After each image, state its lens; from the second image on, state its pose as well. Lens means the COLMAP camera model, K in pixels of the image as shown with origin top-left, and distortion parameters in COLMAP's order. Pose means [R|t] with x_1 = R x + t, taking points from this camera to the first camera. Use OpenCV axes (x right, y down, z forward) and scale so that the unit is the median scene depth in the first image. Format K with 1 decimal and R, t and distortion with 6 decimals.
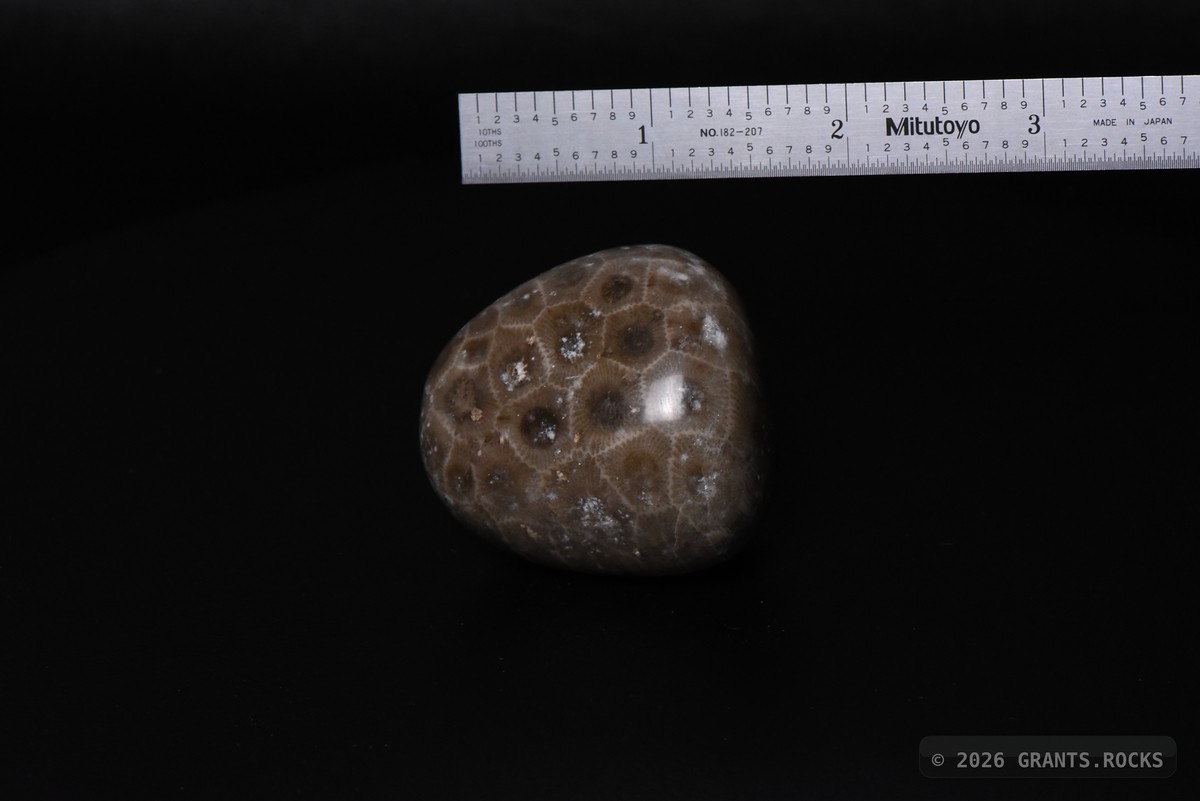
lens RADIAL K [[4669.0, 0, 600.0], [0, 4669.0, 400.5], [0, 0, 1]] dist [-0.056503, 1.176468]
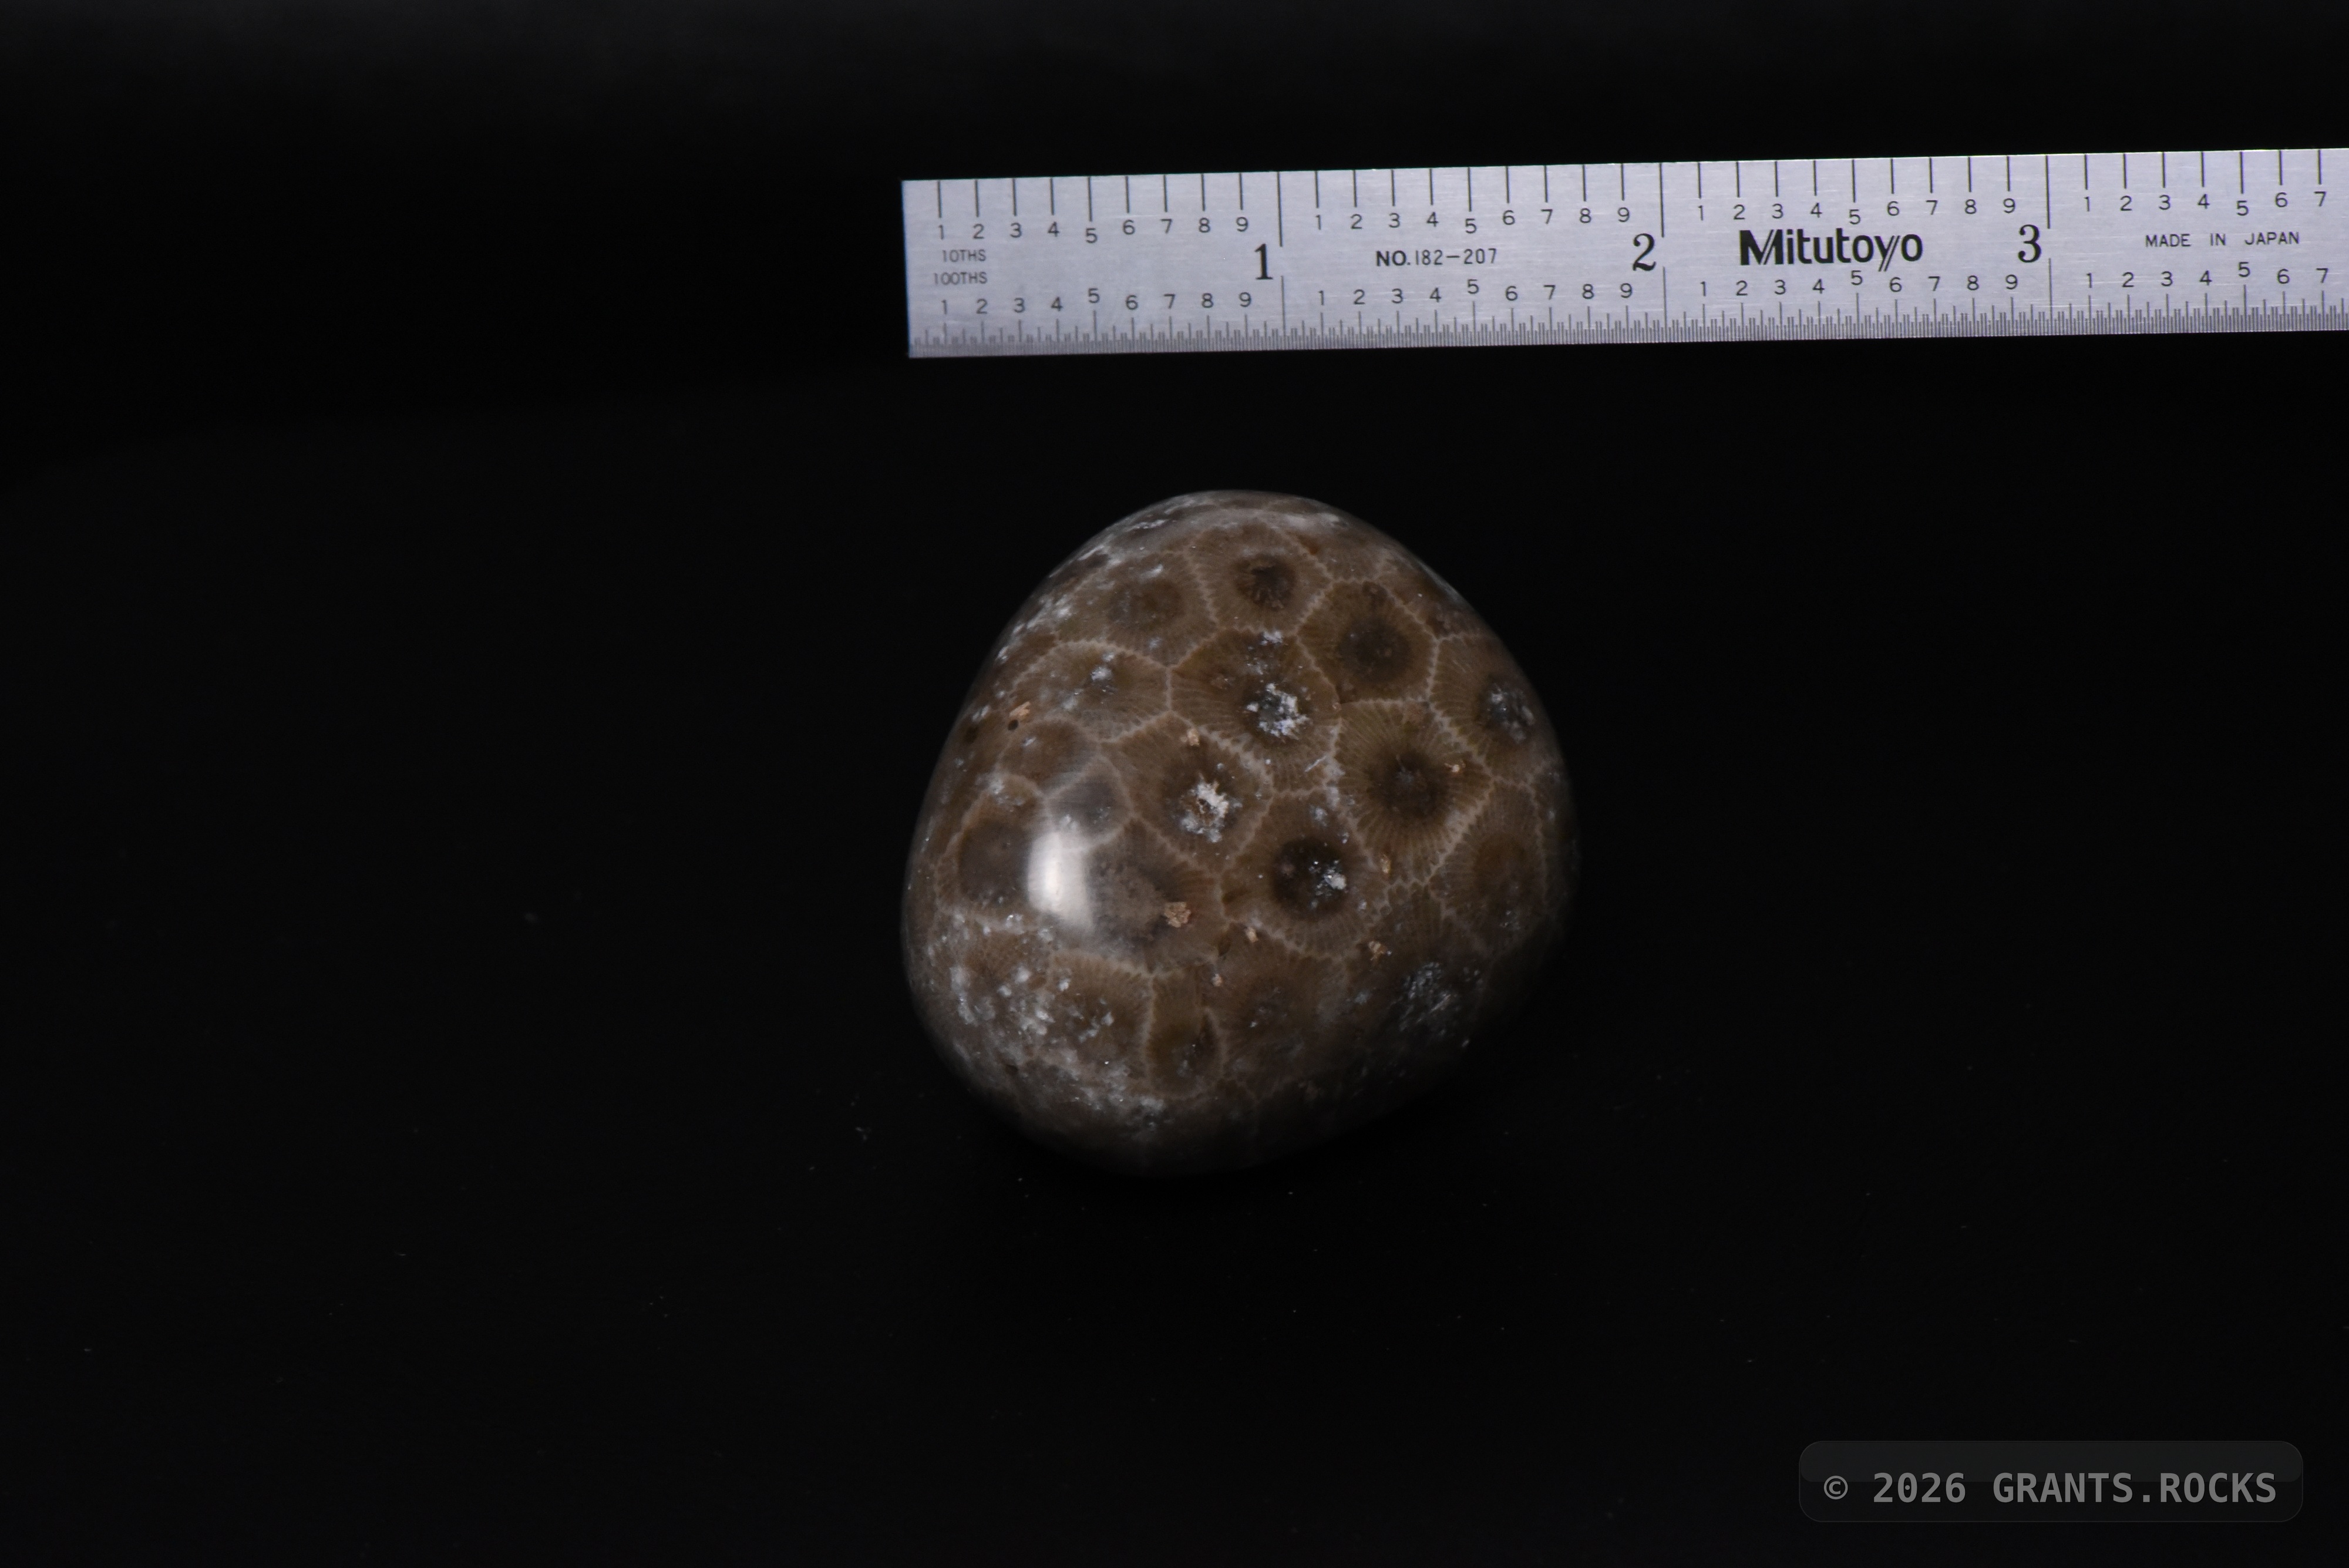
lens RADIAL K [[9139.7, 0, 1174.5], [0, 9139.7, 784.0], [0, 0, 1]] dist [-0.056503, 1.176468]
pose [[0.580004, -0.356051, 0.732682, -0.742463], [0.369043, 0.916678, 0.153324, -0.160712], [-0.726225, 0.181463, 0.663075, 0.352036]]
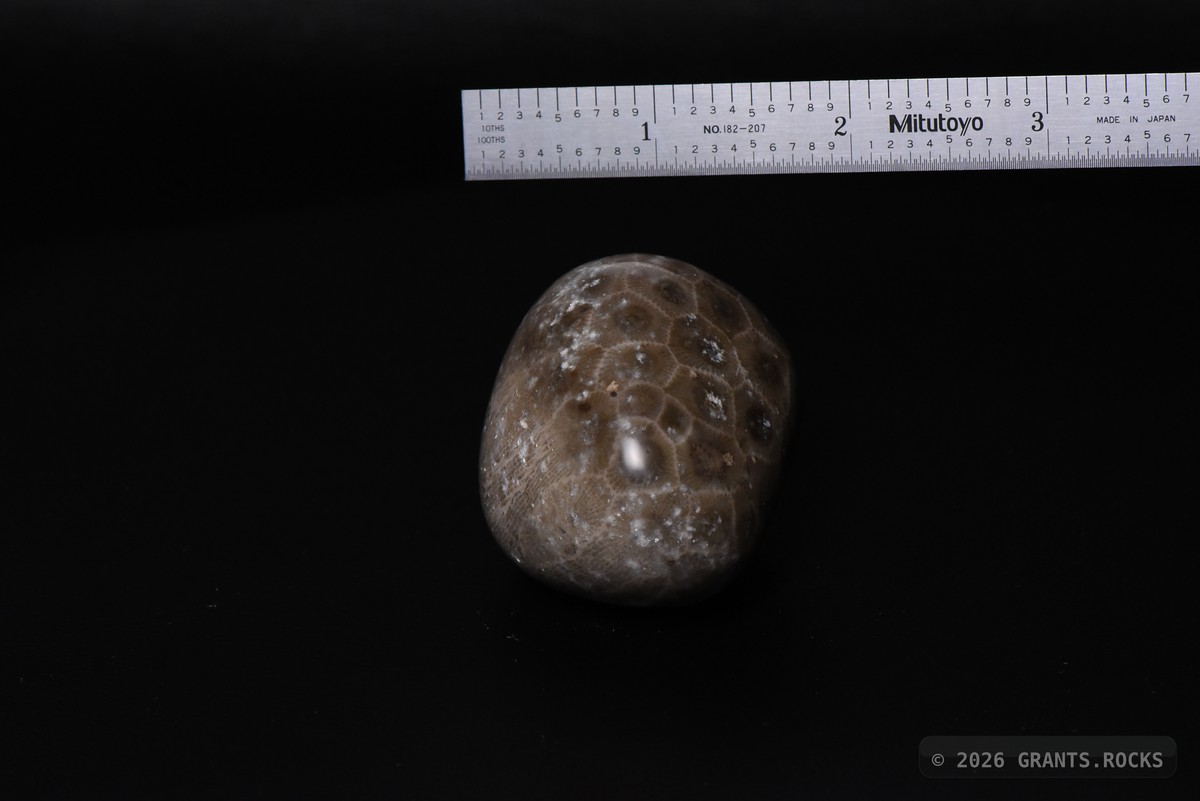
lens RADIAL K [[4669.0, 0, 600.0], [0, 4669.0, 400.5], [0, 0, 1]] dist [-0.056503, 1.176468]
pose [[-0.058592, -0.424541, 0.903511, -0.908124], [0.465494, 0.789029, 0.400935, -0.413515], [-0.883109, 0.444071, 0.151390, 0.876116]]
